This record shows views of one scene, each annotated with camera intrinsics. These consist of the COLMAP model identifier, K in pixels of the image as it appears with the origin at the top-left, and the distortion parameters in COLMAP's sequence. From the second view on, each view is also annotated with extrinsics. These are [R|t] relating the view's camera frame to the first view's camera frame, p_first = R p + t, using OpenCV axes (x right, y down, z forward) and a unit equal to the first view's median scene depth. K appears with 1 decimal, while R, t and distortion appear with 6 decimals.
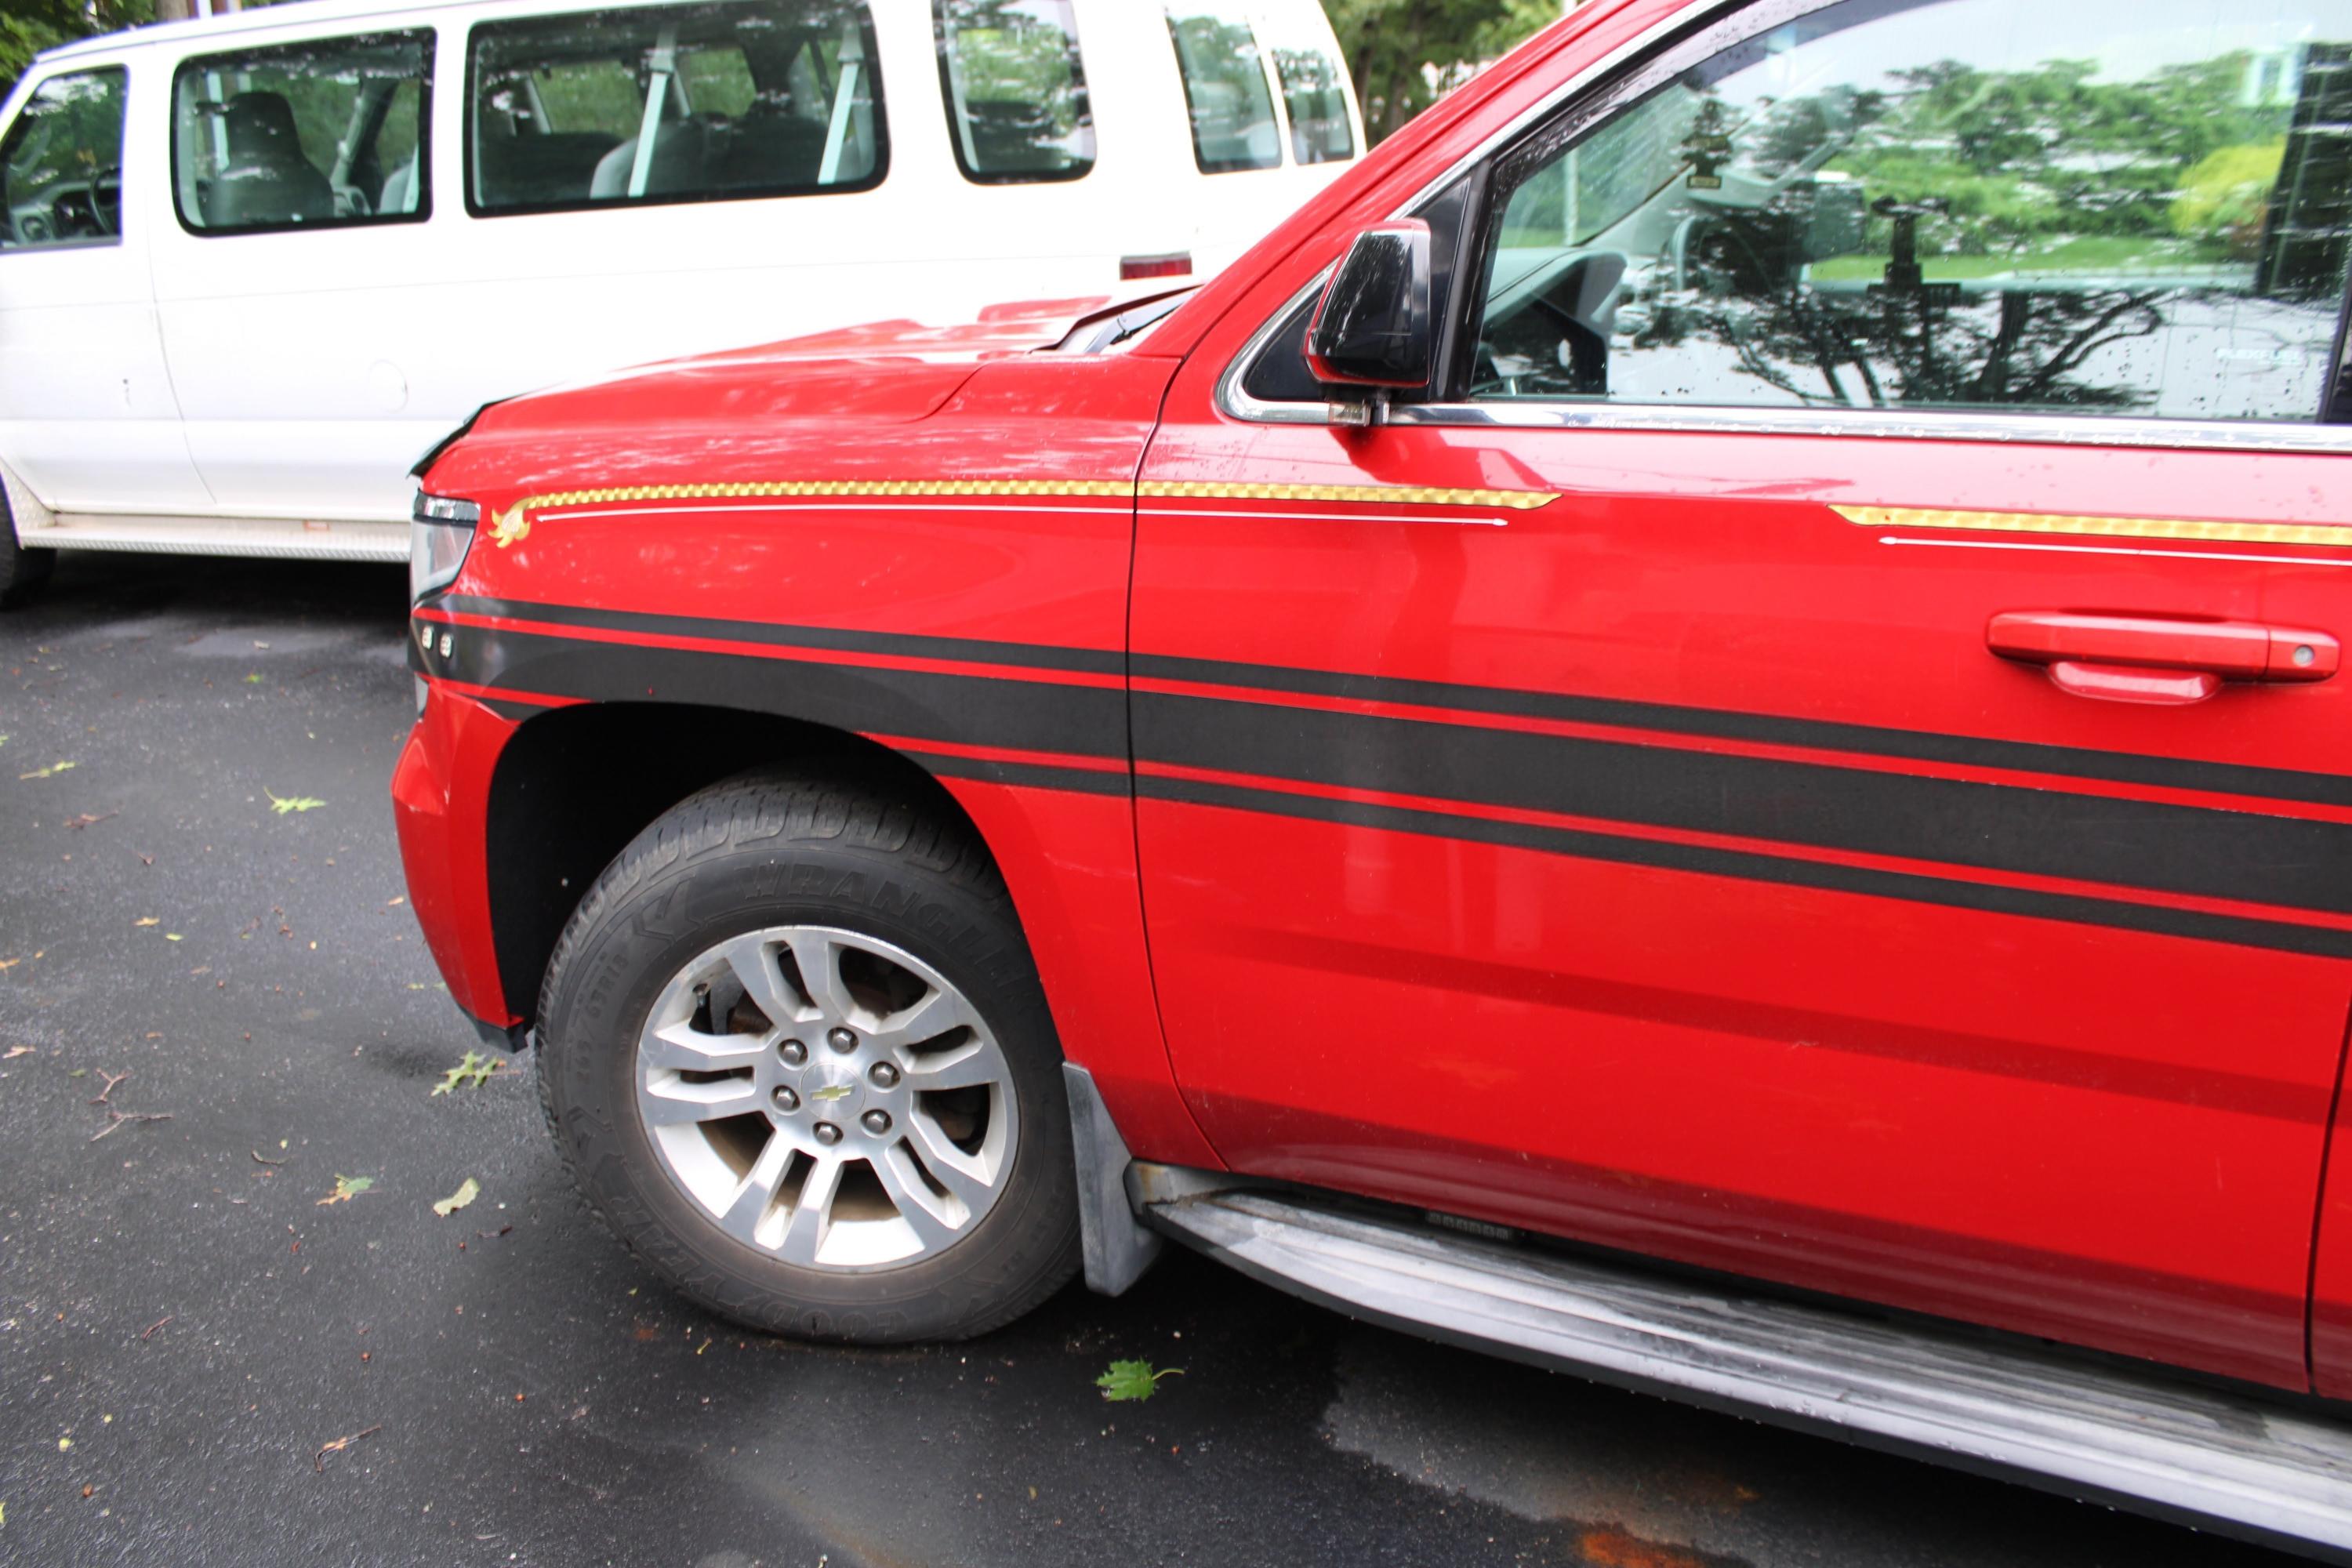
lens RADIAL K [[1941.4, 0, 1174.1], [0, 1941.4, 785.3], [0, 0, 1]] dist [-0.167825, 0.149351]
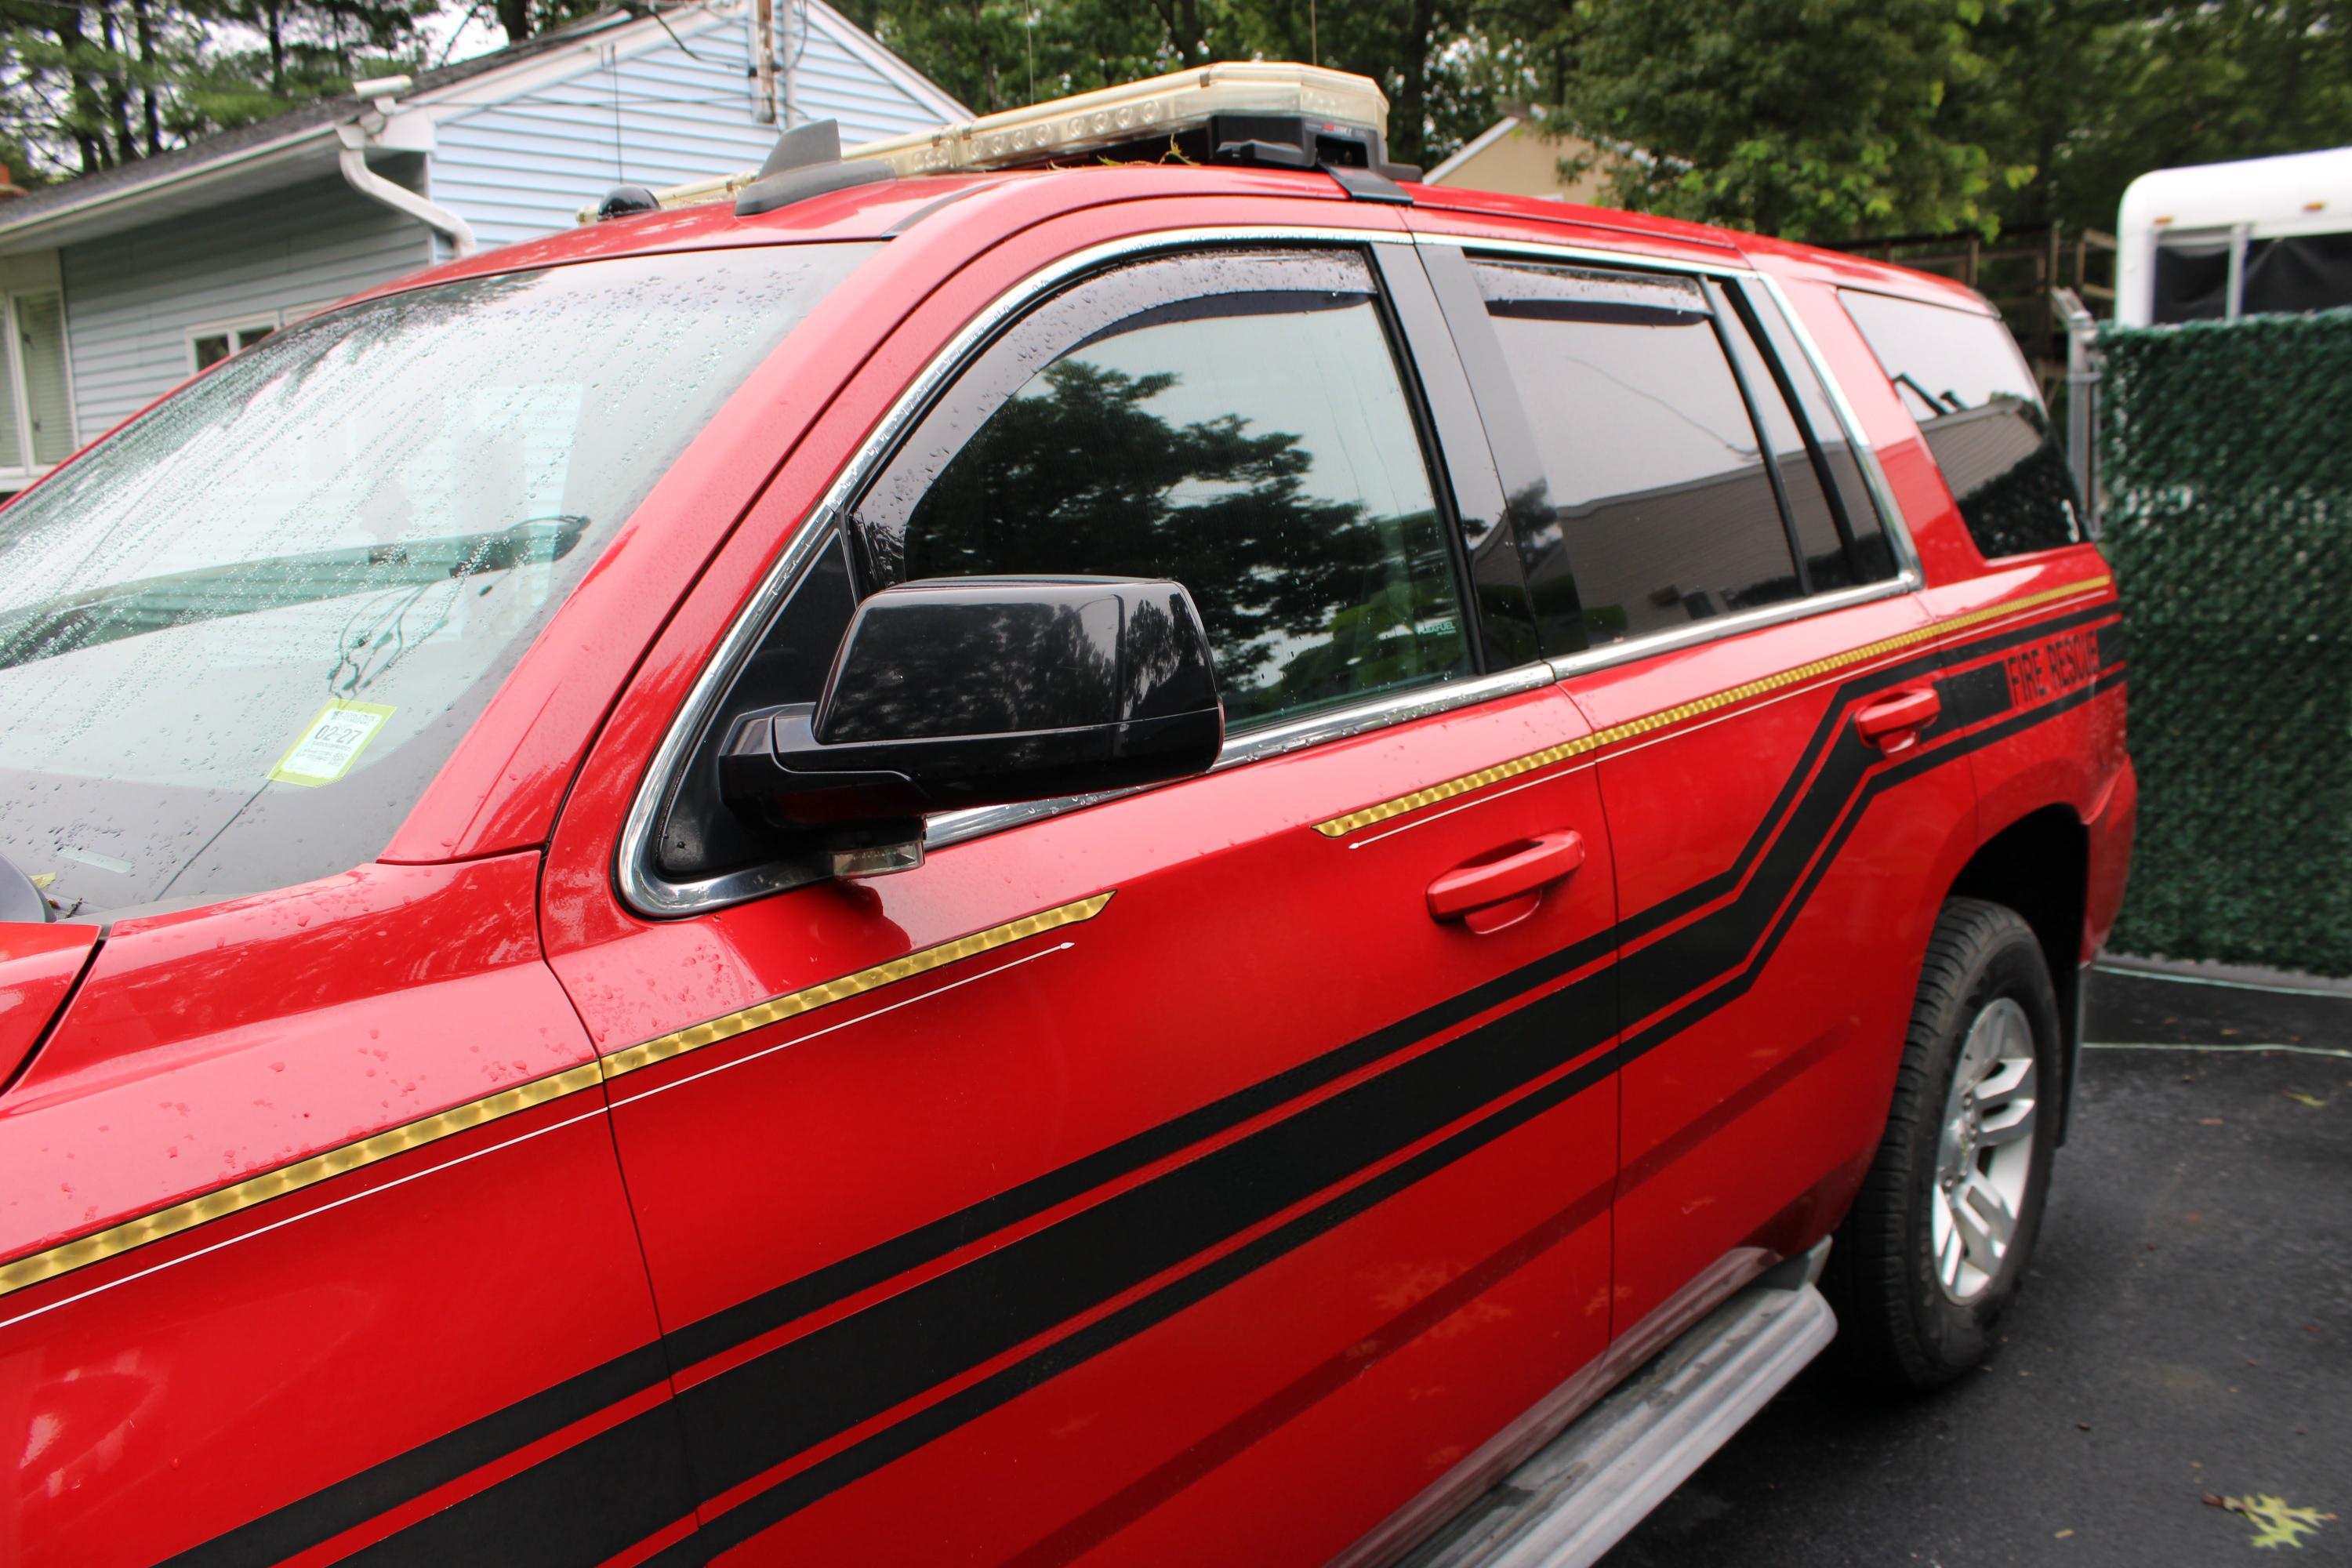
lens RADIAL K [[1932.1, 0, 1174.2], [0, 1932.1, 790.5], [0, 0, 1]] dist [-0.164772, 0.142243]
pose [[0.228956, -0.154843, 0.961043, -0.511214], [0.325406, 0.942646, 0.074355, -0.216380], [-0.917437, 0.295705, 0.266211, 0.656629]]
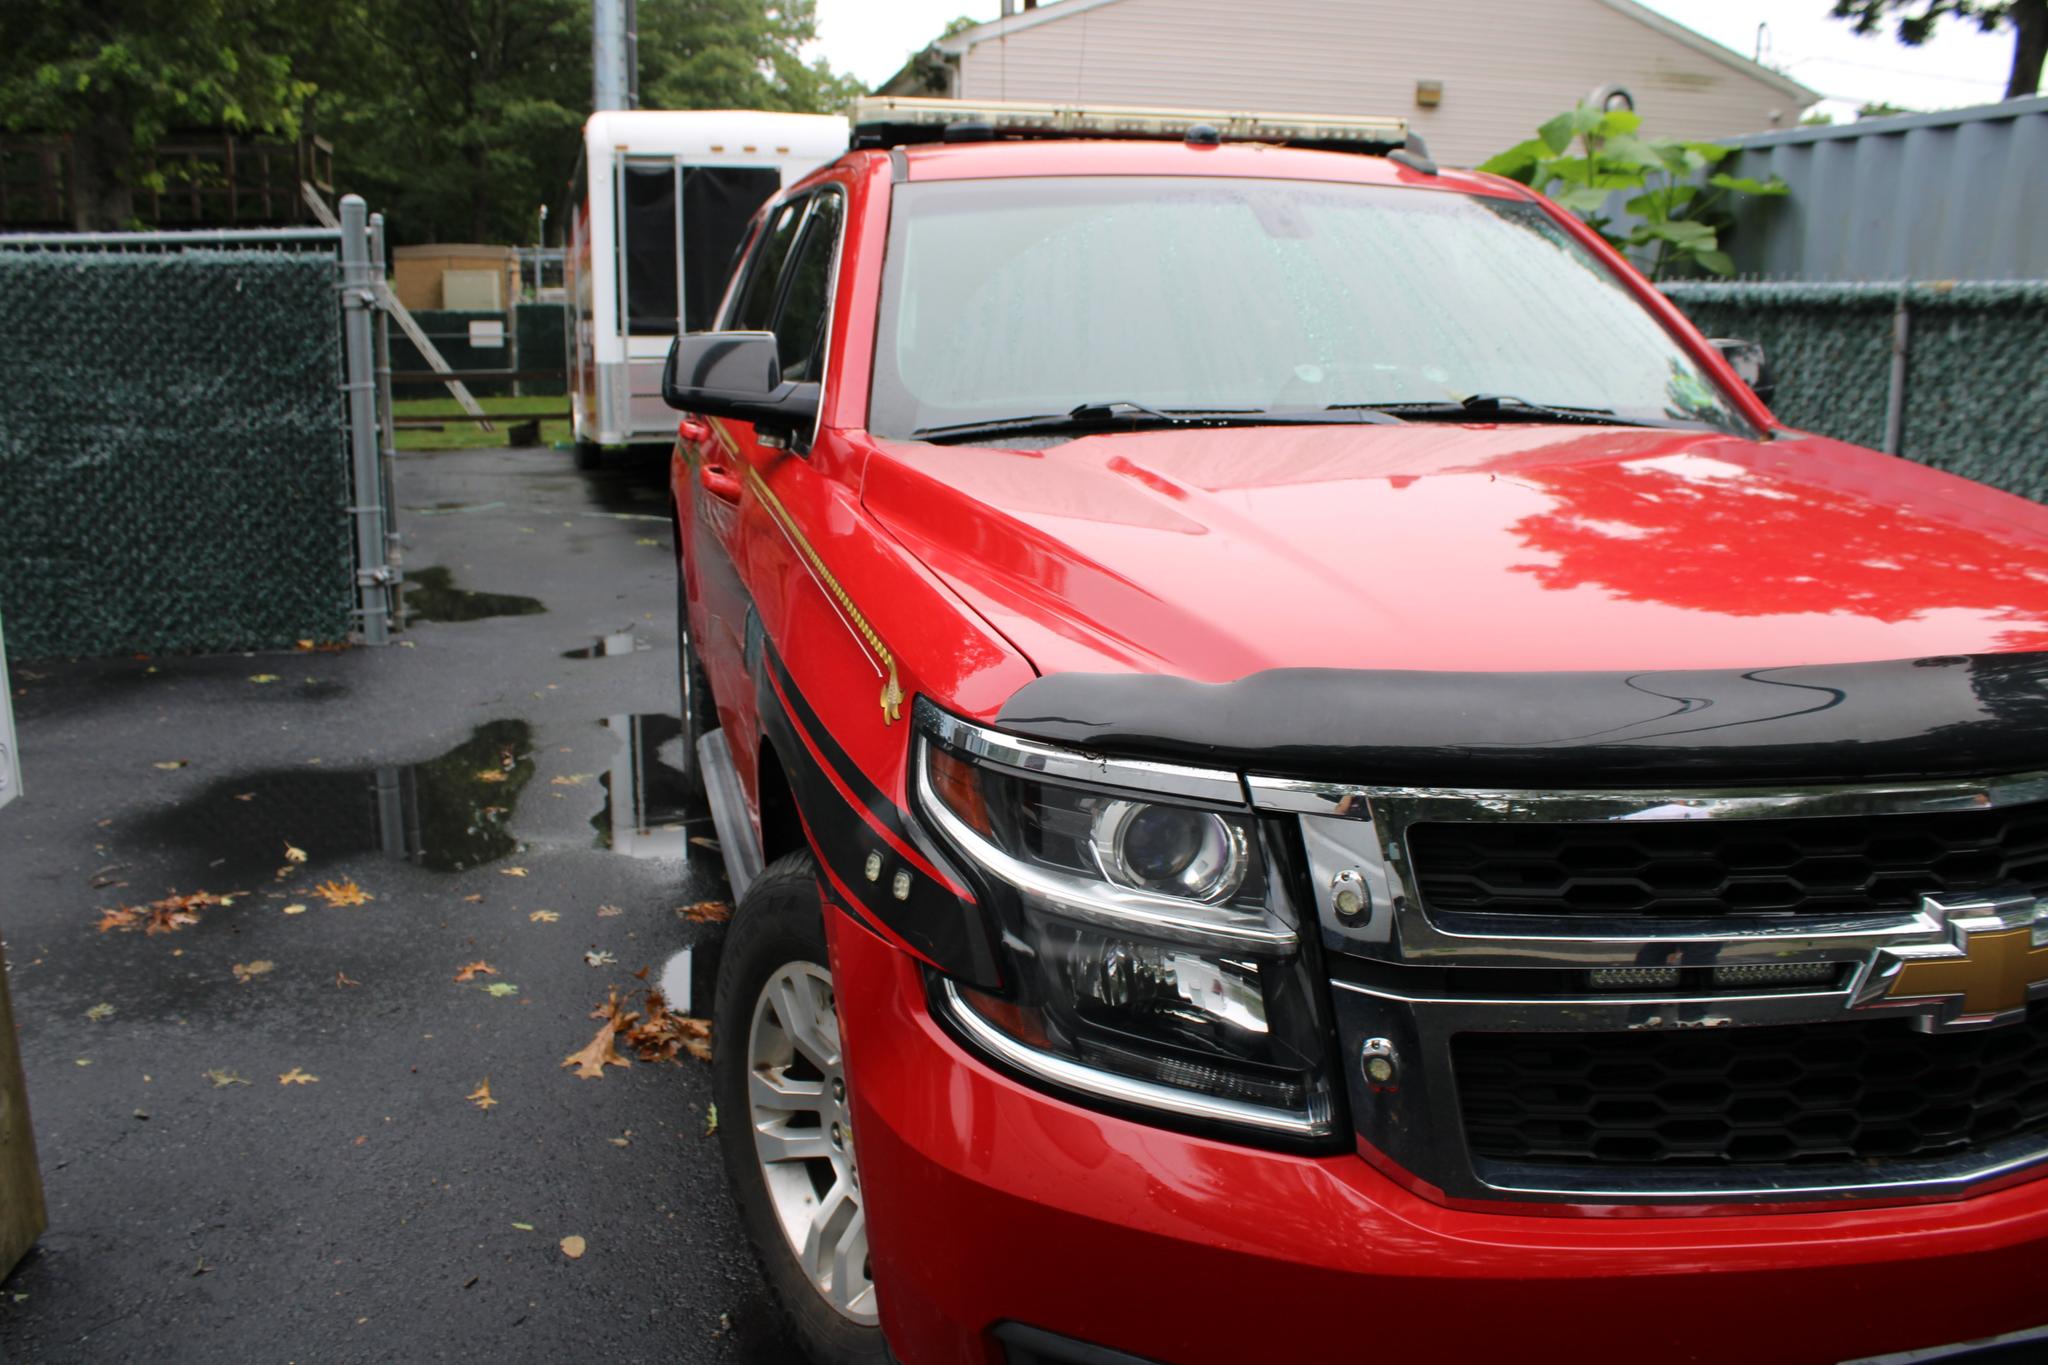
lens RADIAL K [[1690.5, 0, 1022.4], [0, 1690.5, 683.7], [0, 0, 1]] dist [-0.167825, 0.149351]
pose [[-0.671424, -0.150372, 0.725657, -0.684888], [0.230107, 0.888494, 0.397025, -0.767752], [-0.704444, 0.433551, -0.561954, 2.441476]]
